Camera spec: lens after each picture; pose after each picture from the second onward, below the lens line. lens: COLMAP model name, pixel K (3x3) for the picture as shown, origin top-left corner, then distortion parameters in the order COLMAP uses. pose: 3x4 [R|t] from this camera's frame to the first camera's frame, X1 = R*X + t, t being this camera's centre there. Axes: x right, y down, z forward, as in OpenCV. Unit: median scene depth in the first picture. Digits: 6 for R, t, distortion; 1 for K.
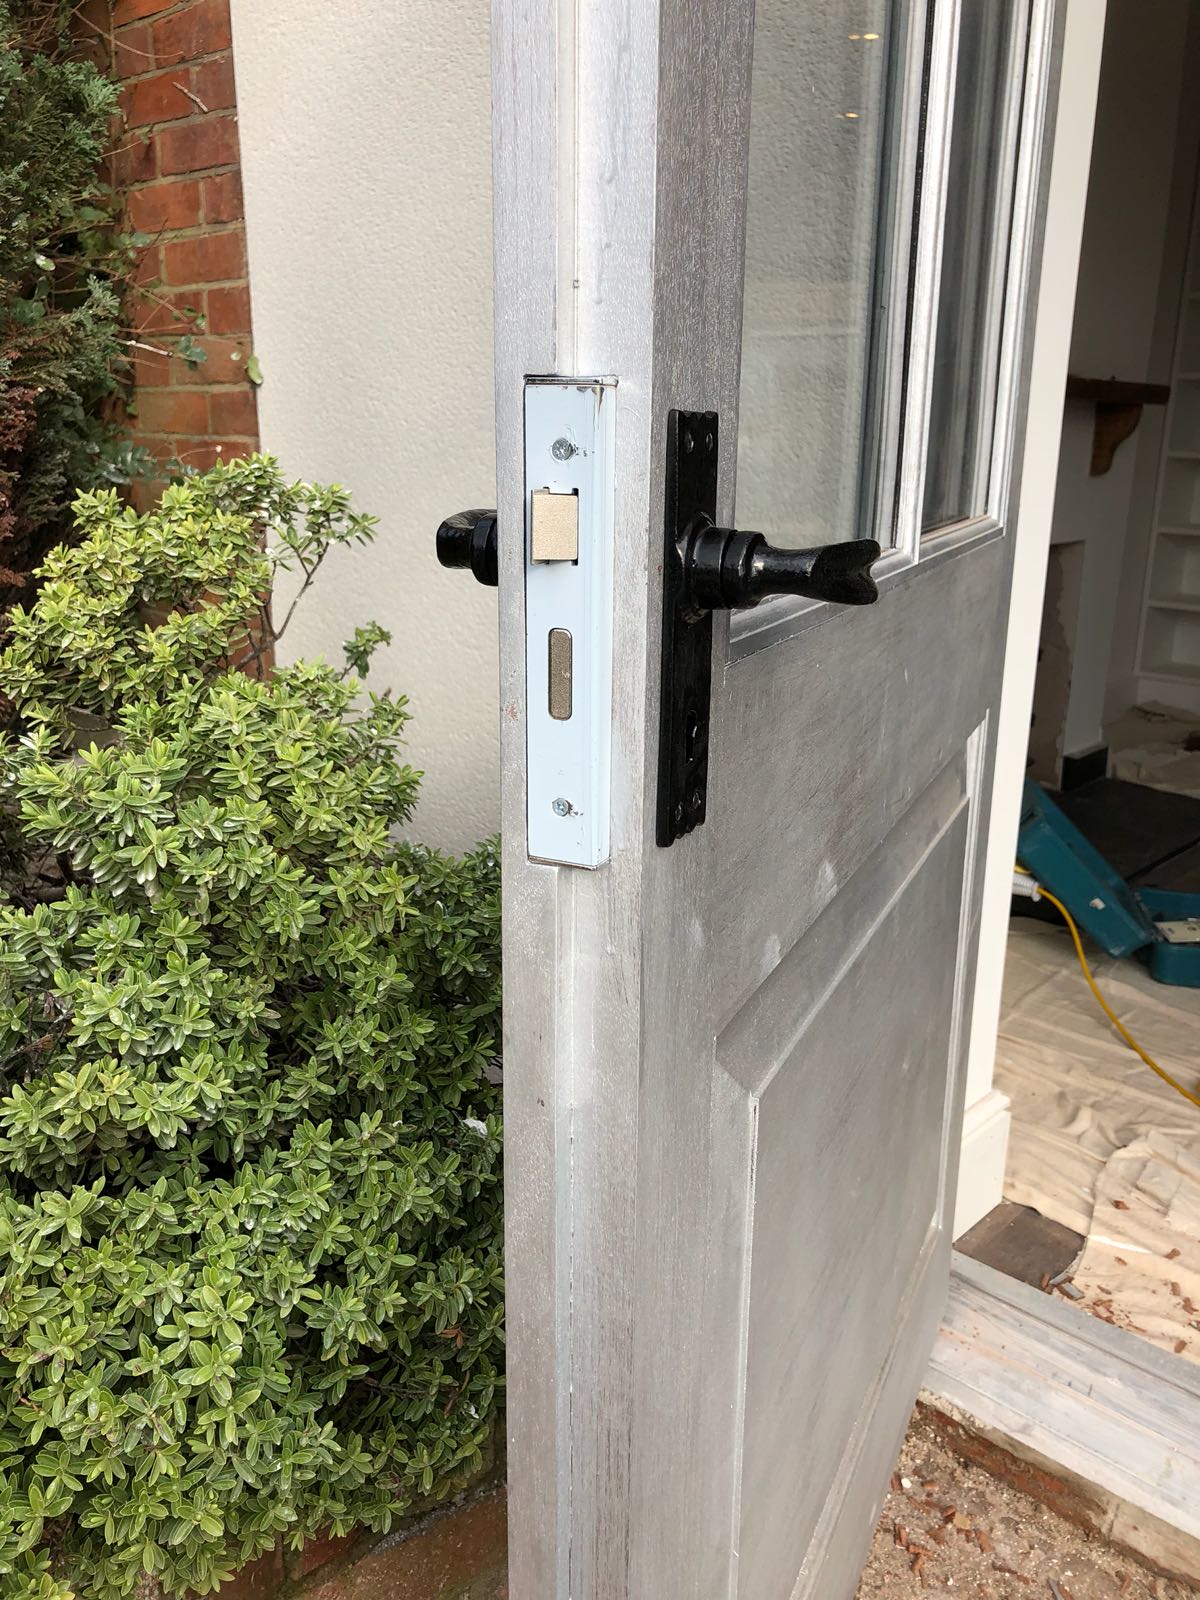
lens RADIAL K [[1323.3, 0, 579.1], [0, 1323.3, 831.5], [0, 0, 1]] dist [0.019339, 0.005246]
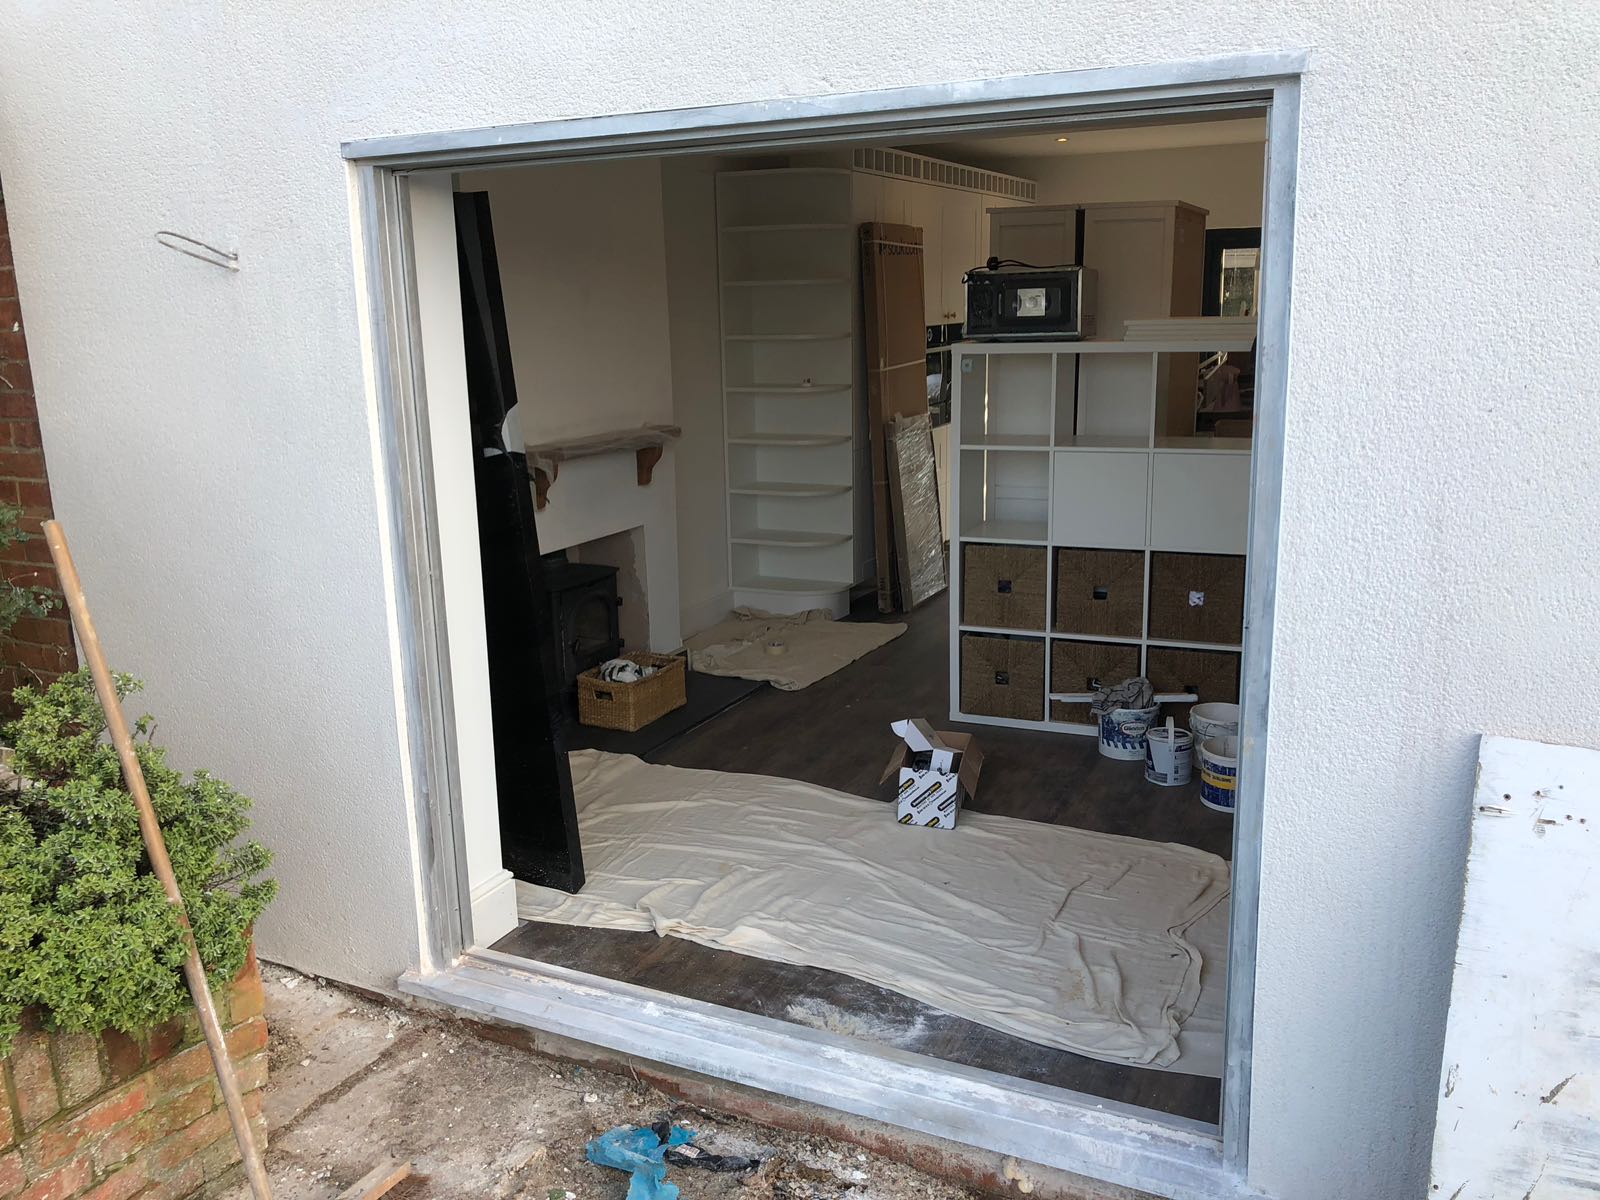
lens RADIAL K [[1323.3, 0, 820.0], [0, 1323.3, 589.2], [0, 0, 1]] dist [0.019339, 0.005246]
pose [[0.945774, -0.095966, 0.310325, 0.414193], [0.120993, 0.990691, -0.062386, -0.103114], [-0.301449, 0.096550, 0.948581, -2.552506]]
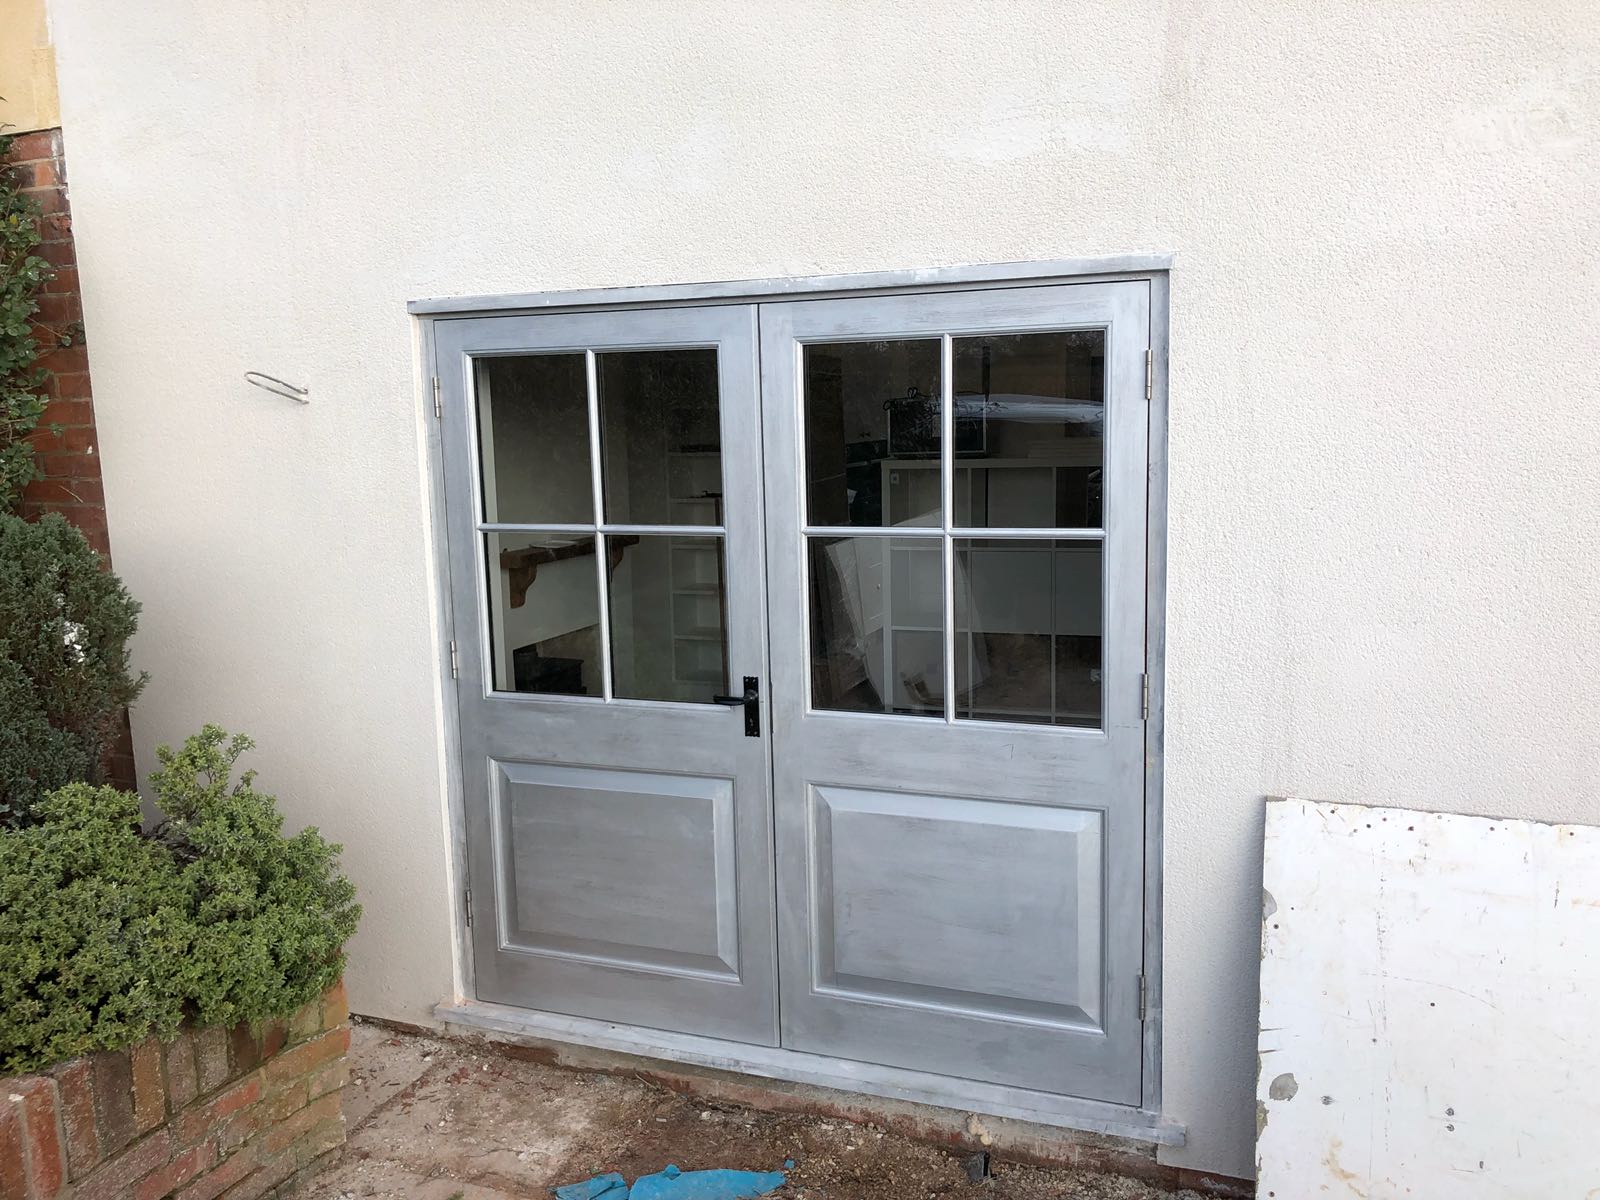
lens RADIAL K [[1318.0, 0, 825.6], [0, 1318.0, 592.2], [0, 0, 1]] dist [0.034288, -0.013167]
pose [[0.913354, -0.081463, 0.398934, -0.178655], [0.145107, 0.980573, -0.131985, 0.056517], [-0.380432, 0.178437, 0.907431, -3.249551]]
